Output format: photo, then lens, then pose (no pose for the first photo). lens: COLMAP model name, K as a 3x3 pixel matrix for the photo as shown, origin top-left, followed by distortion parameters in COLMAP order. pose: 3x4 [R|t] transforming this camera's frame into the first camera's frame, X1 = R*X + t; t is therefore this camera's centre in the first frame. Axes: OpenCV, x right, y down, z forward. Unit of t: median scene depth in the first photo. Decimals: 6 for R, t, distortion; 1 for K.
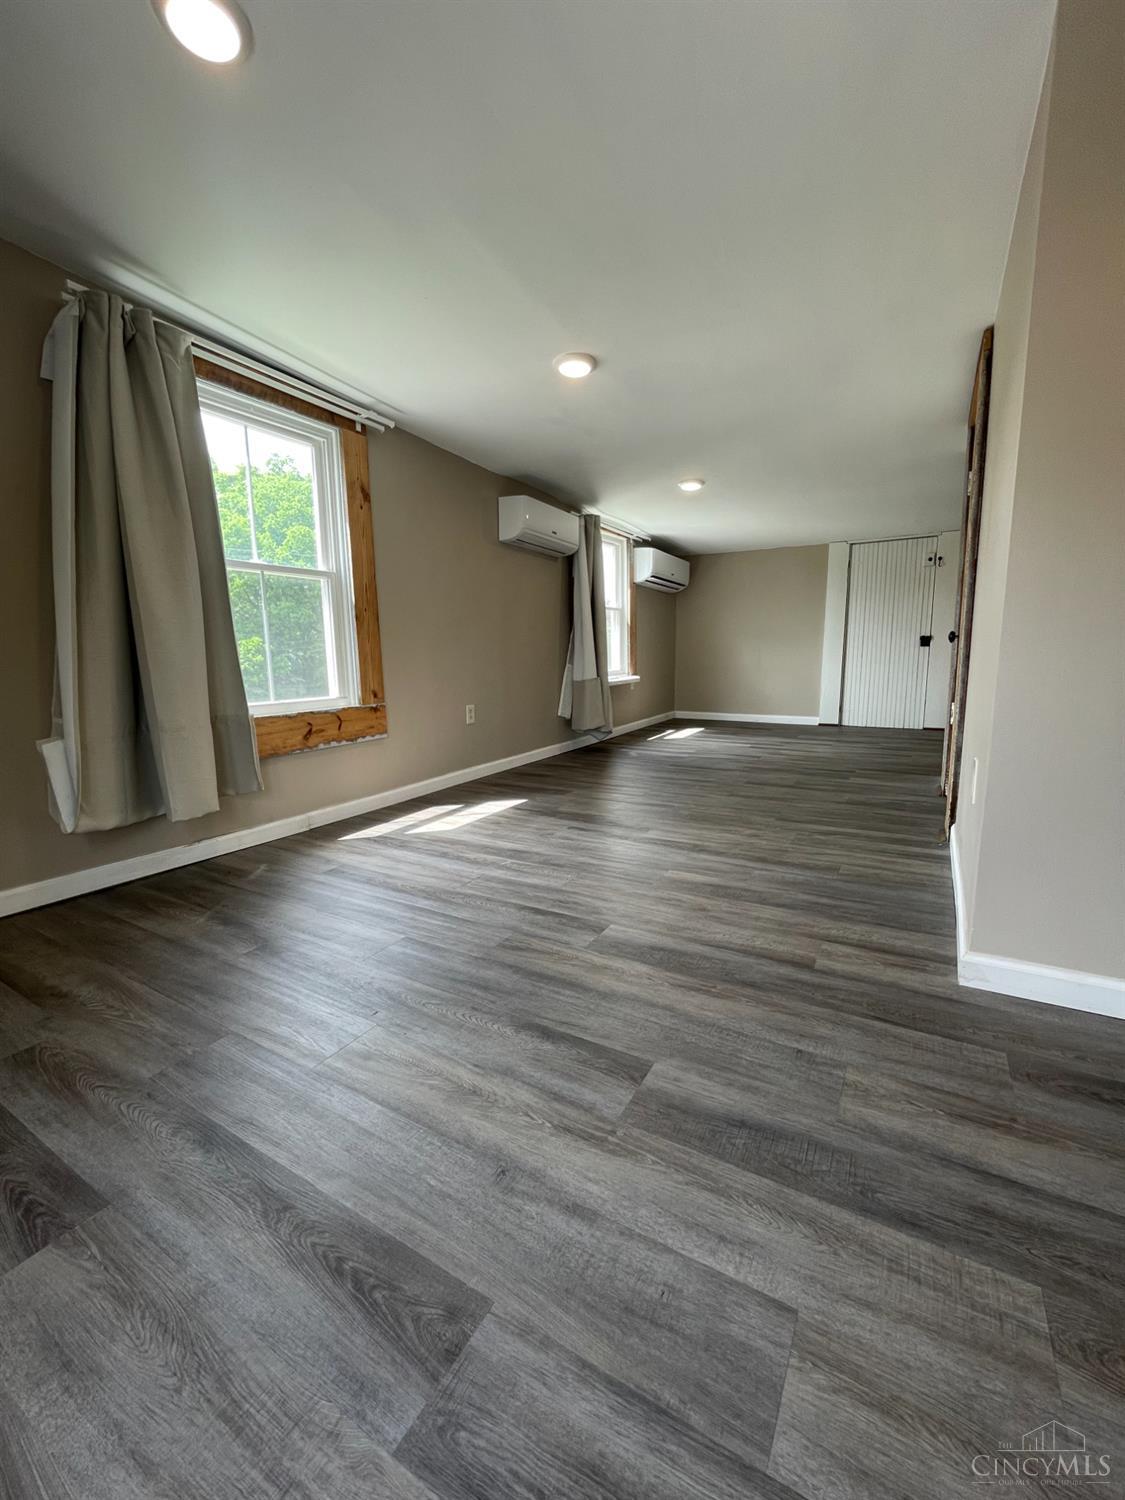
lens RADIAL K [[604.2, 0, 562.5], [0, 604.2, 747.2], [0, 0, 1]] dist [-0.007754, 0.000376]
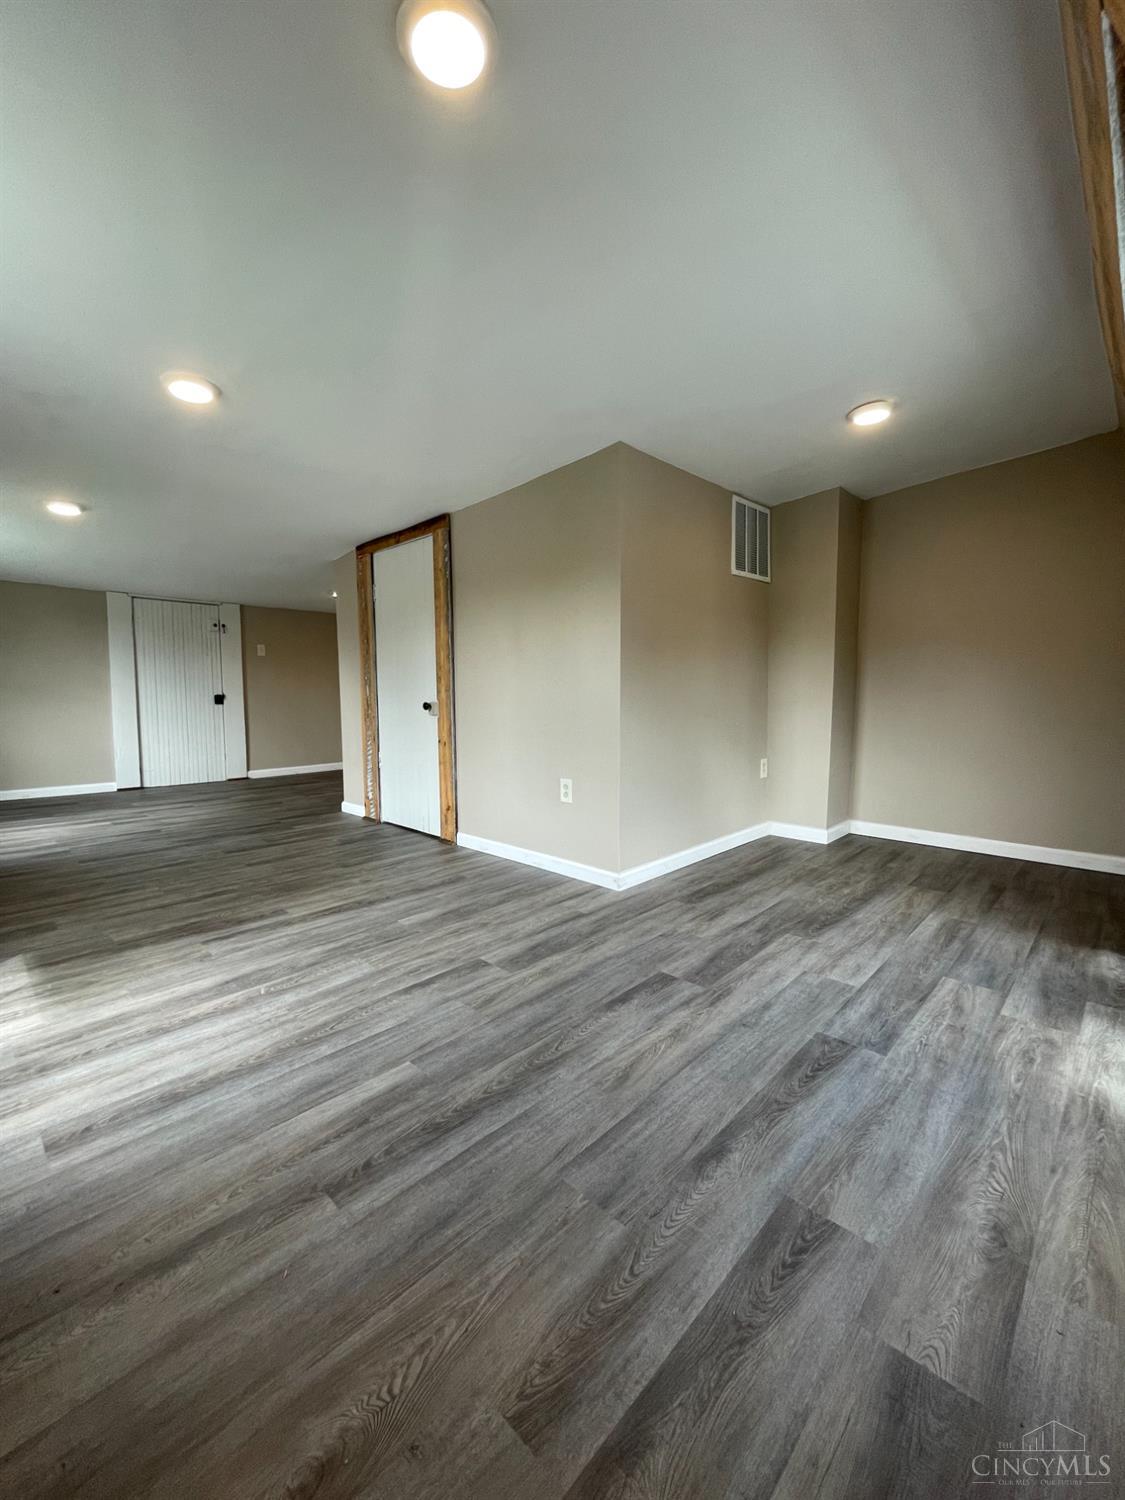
lens RADIAL K [[604.2, 0, 567.0], [0, 604.2, 734.6], [0, 0, 1]] dist [-0.007754, 0.000376]
pose [[0.238389, -0.048374, 0.969964, -0.987175], [0.145009, 0.989335, 0.013701, -0.124843], [-0.960283, 0.137387, 0.242862, 0.491789]]
